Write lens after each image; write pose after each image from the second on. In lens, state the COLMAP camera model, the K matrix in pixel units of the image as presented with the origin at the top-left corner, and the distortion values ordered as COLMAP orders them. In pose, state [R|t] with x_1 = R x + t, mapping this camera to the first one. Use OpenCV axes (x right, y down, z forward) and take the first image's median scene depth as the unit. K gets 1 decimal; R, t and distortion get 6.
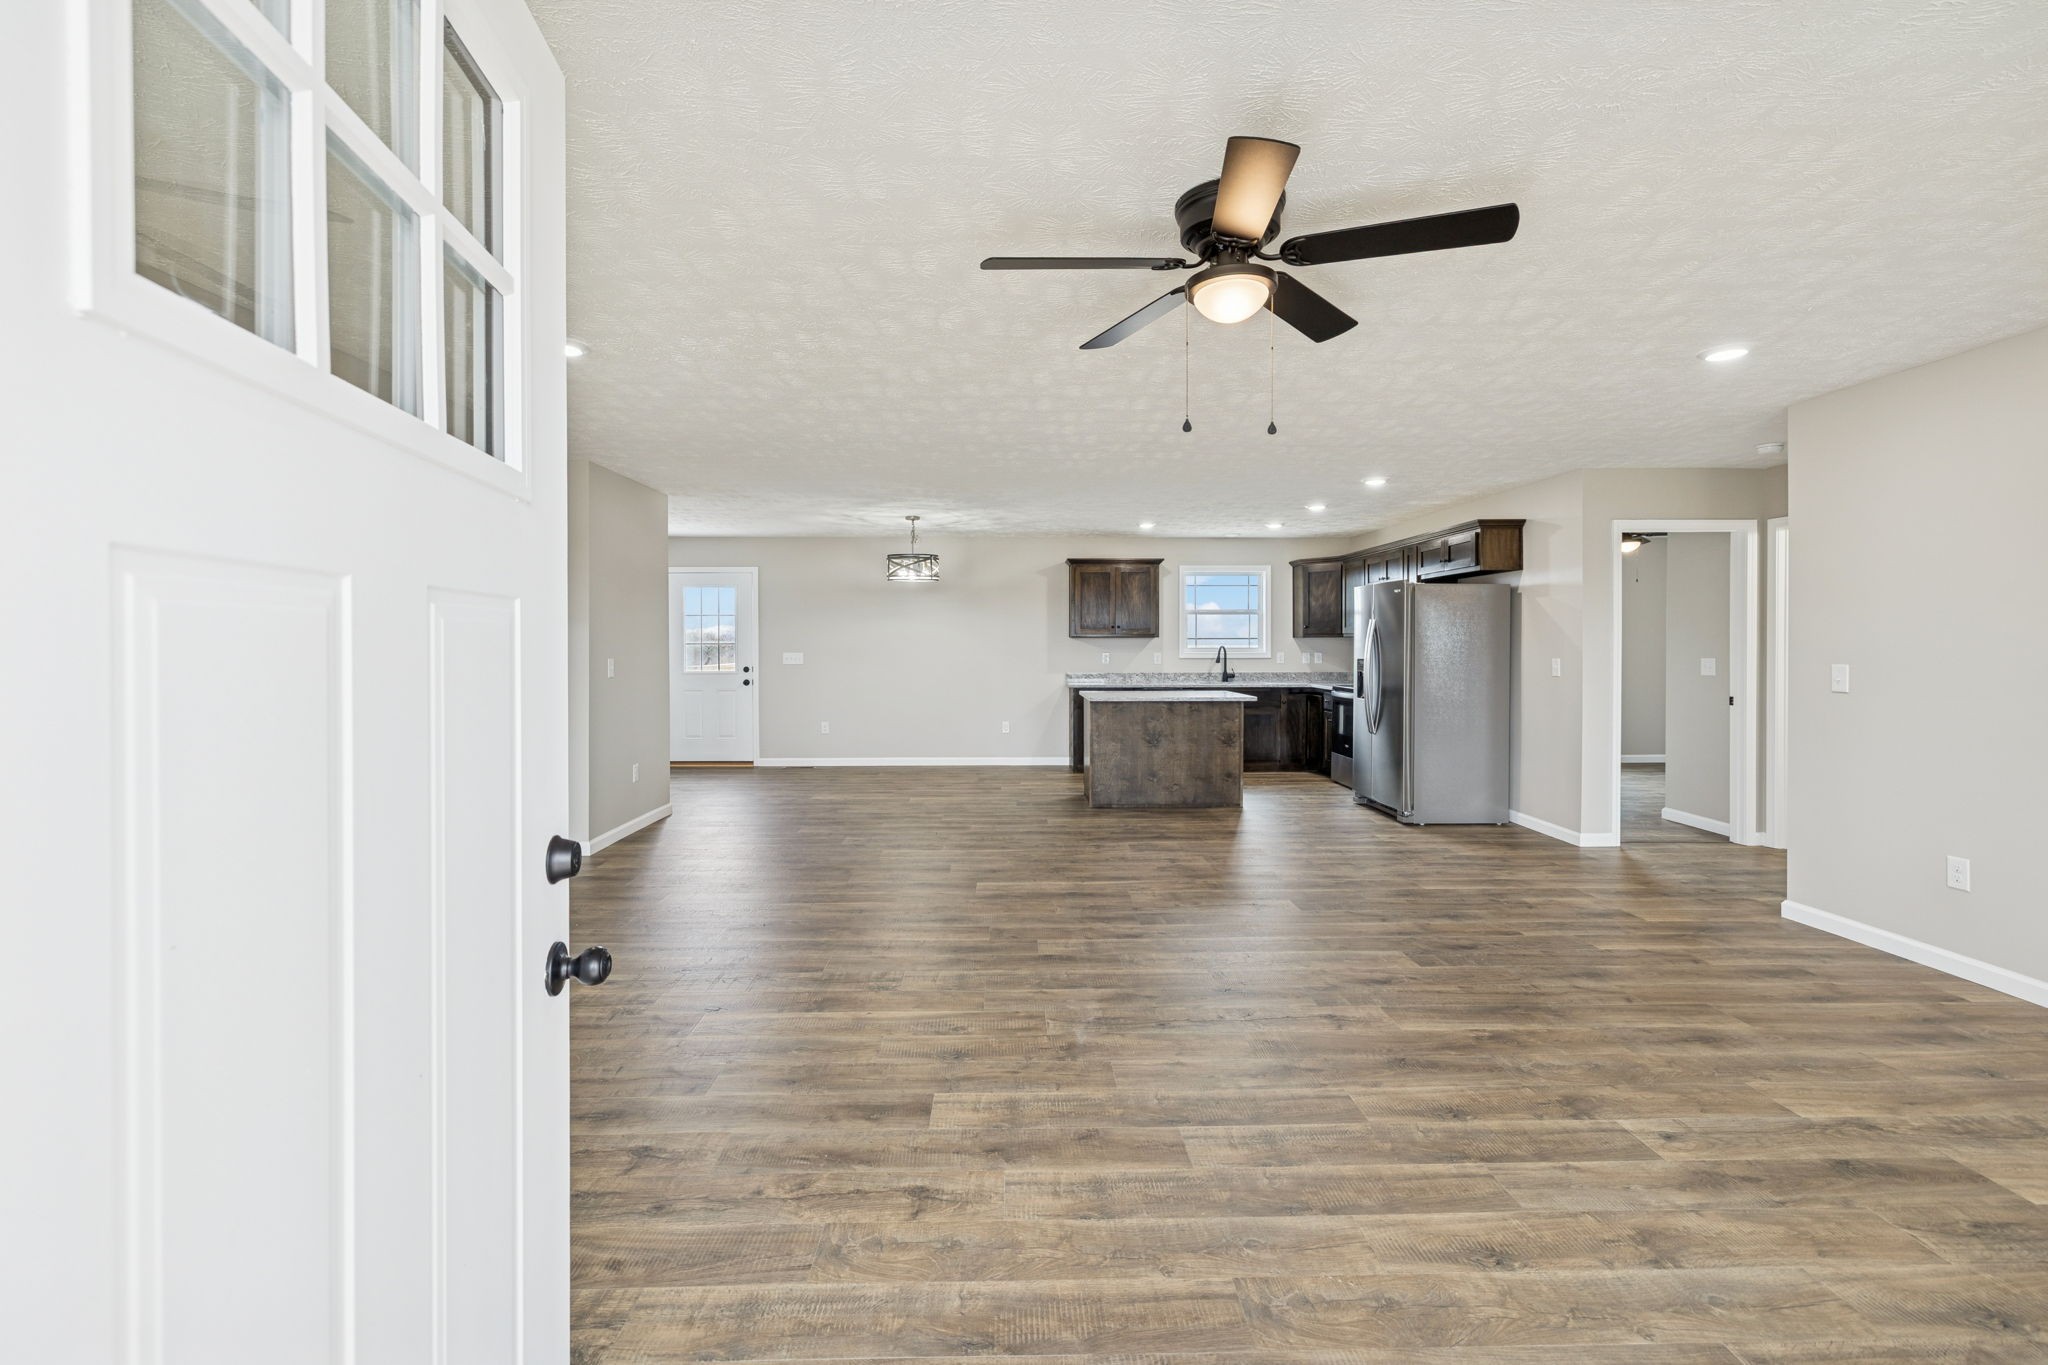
lens RADIAL K [[880.8, 0, 1033.2], [0, 880.8, 648.7], [0, 0, 1]] dist [0.000413, 0.000492]
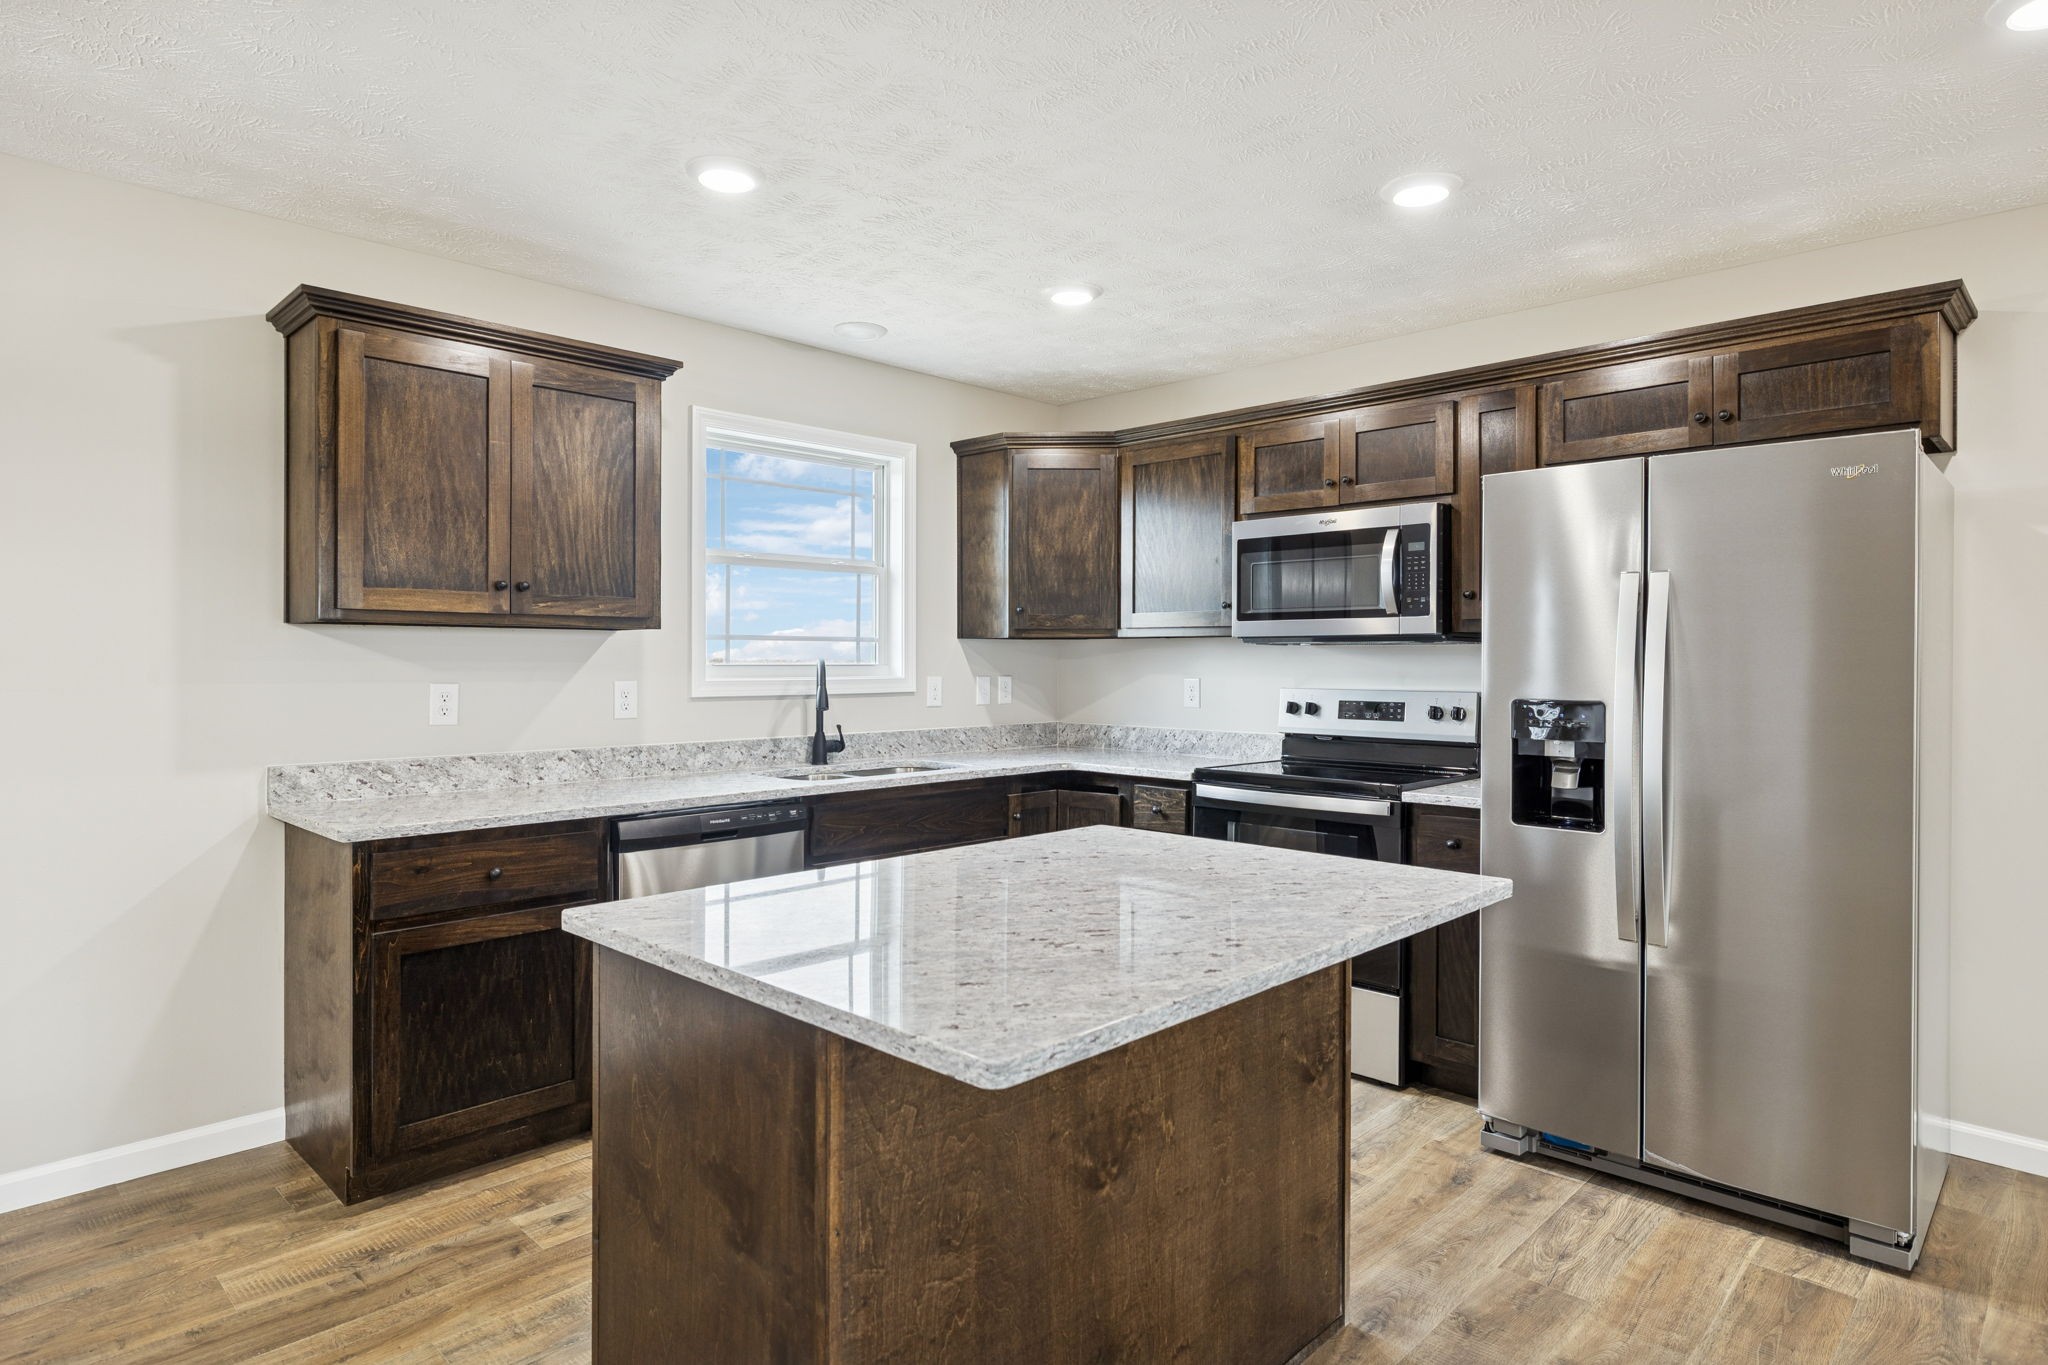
lens RADIAL K [[1134.5, 0, 1027.4], [0, 1134.5, 665.4], [0, 0, 1]] dist [0.000479, 0.003155]
pose [[0.718160, -0.001164, 0.695877, -0.046672], [0.001063, 0.999999, 0.000576, -0.001287], [-0.695877, 0.000326, 0.718161, 0.930909]]
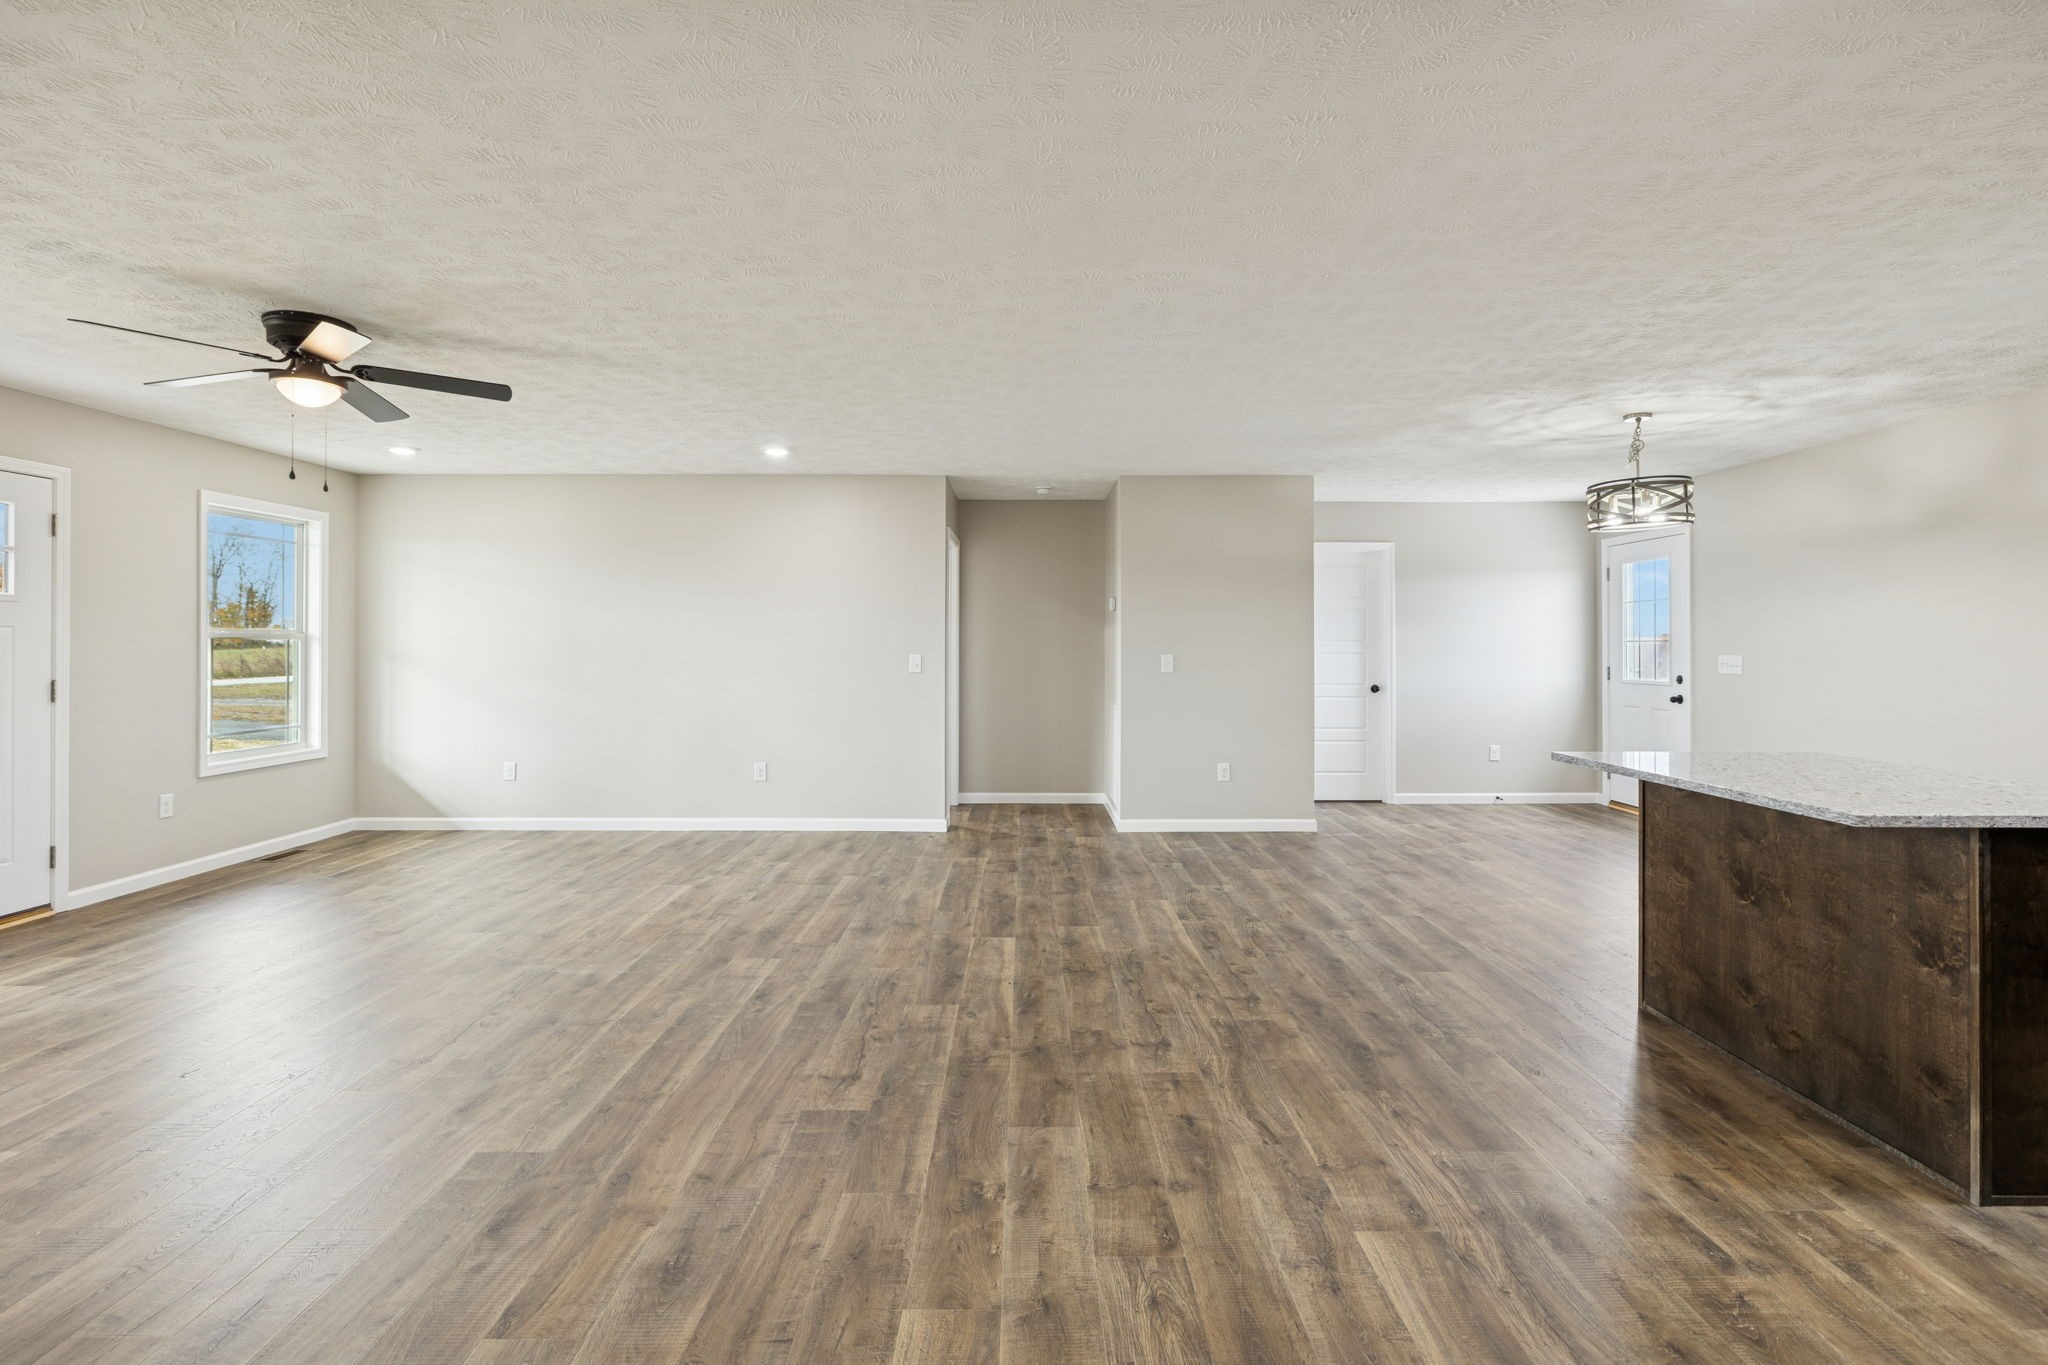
lens RADIAL K [[980.4, 0, 1031.8], [0, 980.4, 649.0], [0, 0, 1]] dist [-0.004595, 0.002091]
pose [[-0.026125, 0.003294, -0.999653, 0.620995], [-0.005434, 0.999979, 0.003438, 0.001032], [0.999644, 0.005522, -0.026106, 0.781883]]
